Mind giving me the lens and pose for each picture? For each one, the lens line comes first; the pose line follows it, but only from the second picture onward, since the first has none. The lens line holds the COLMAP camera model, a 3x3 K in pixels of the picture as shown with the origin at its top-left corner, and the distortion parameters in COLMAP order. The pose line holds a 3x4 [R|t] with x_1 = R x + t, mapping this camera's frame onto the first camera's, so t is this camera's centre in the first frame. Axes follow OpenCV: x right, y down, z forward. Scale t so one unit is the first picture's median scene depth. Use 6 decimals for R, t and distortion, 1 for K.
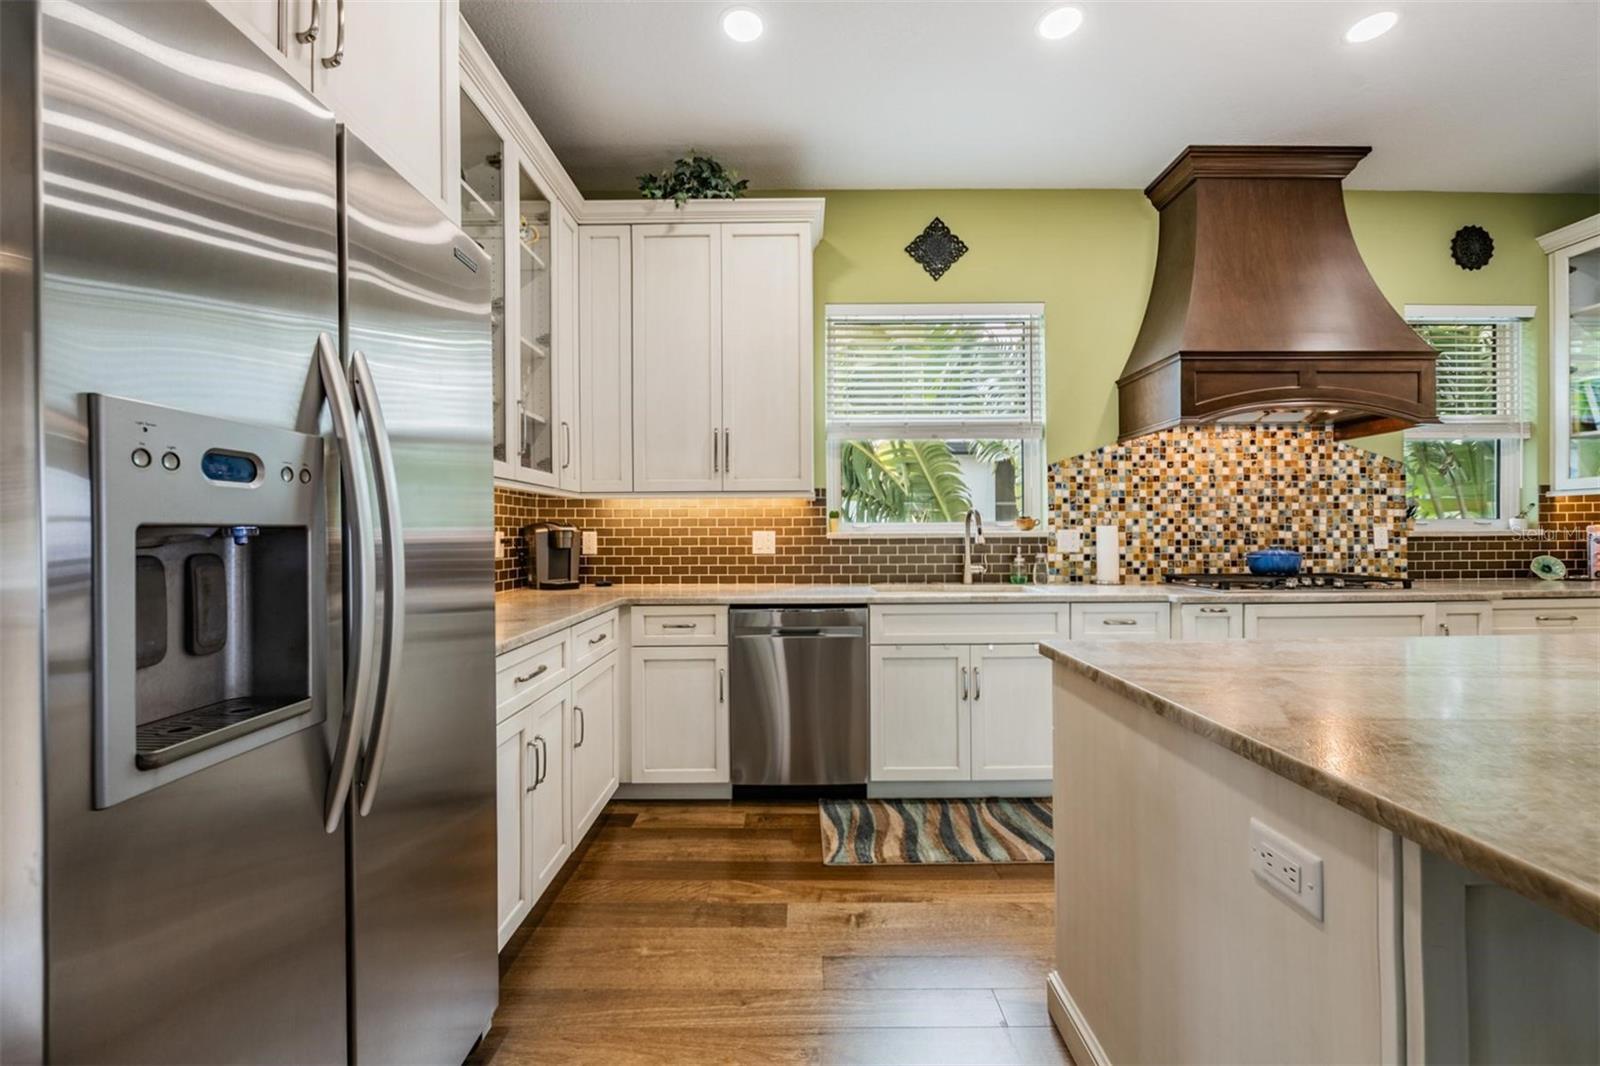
lens RADIAL K [[644.2, 0, 804.3], [0, 644.2, 530.2], [0, 0, 1]] dist [-0.001731, -0.005556]
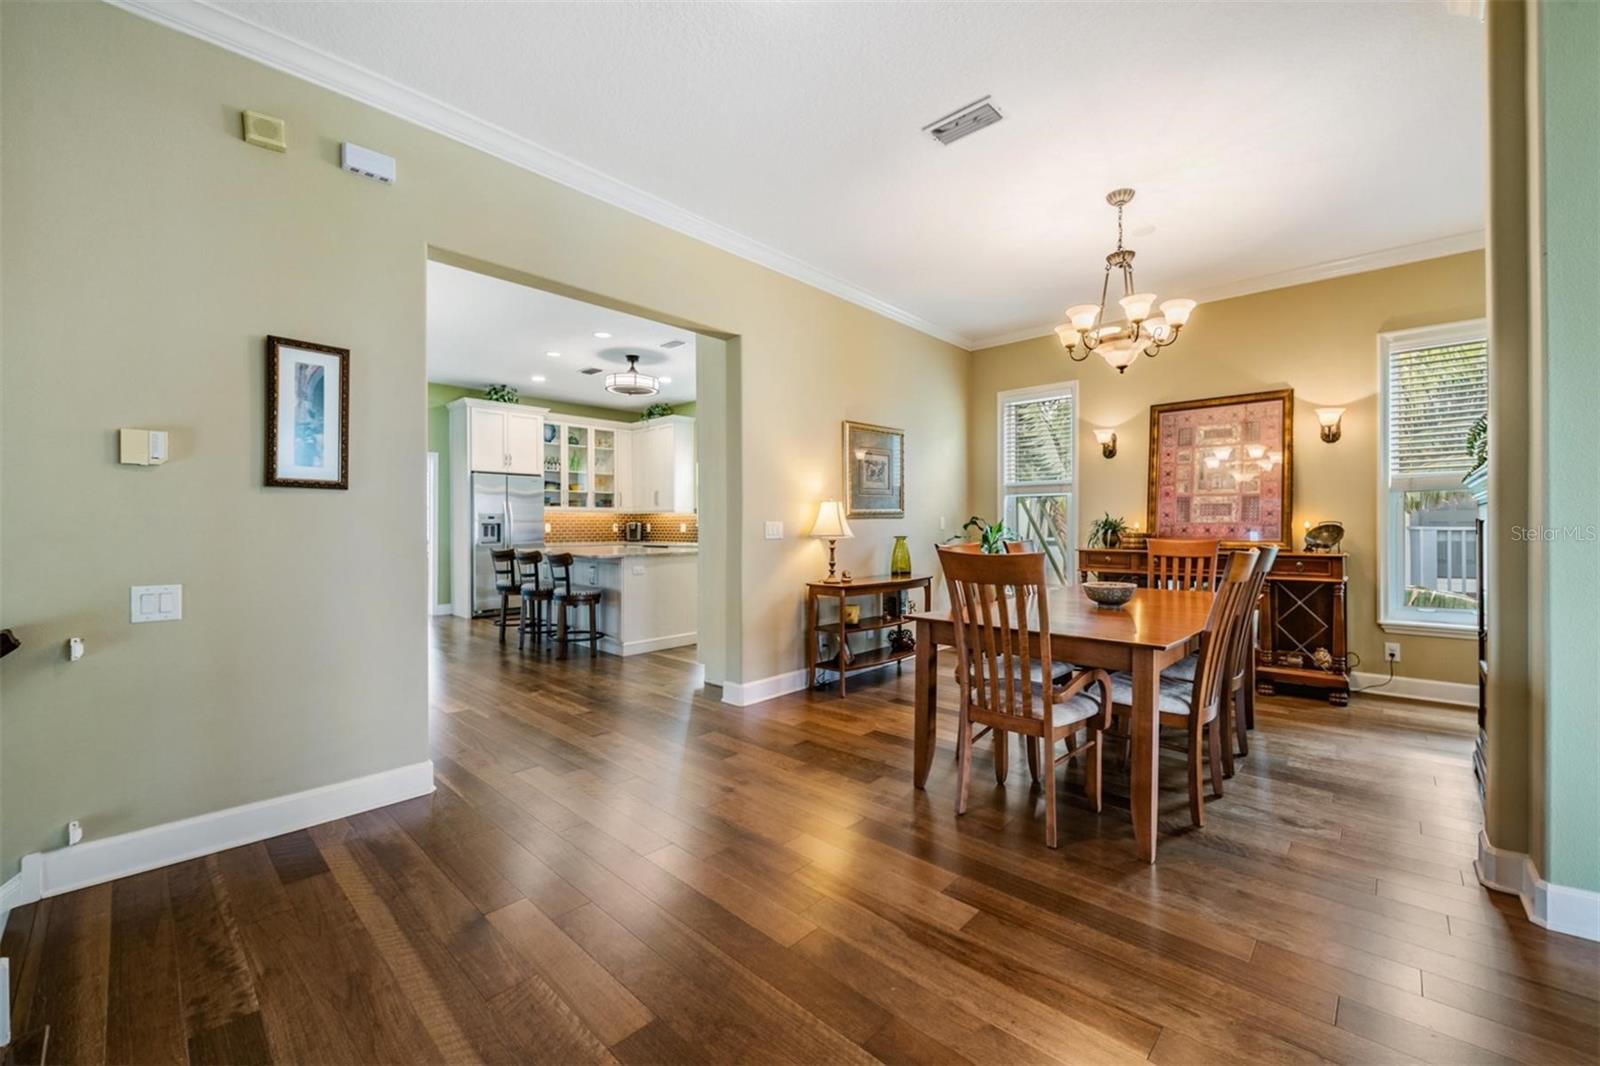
lens RADIAL K [[638.8, 0, 799.8], [0, 638.8, 527.0], [0, 0, 1]] dist [-0.017543, -0.000275]
pose [[0.729362, 0.007906, -0.684083, 2.238196], [-0.000552, 0.999940, 0.010968, -0.015093], [0.684128, -0.007622, 0.729322, -0.706703]]
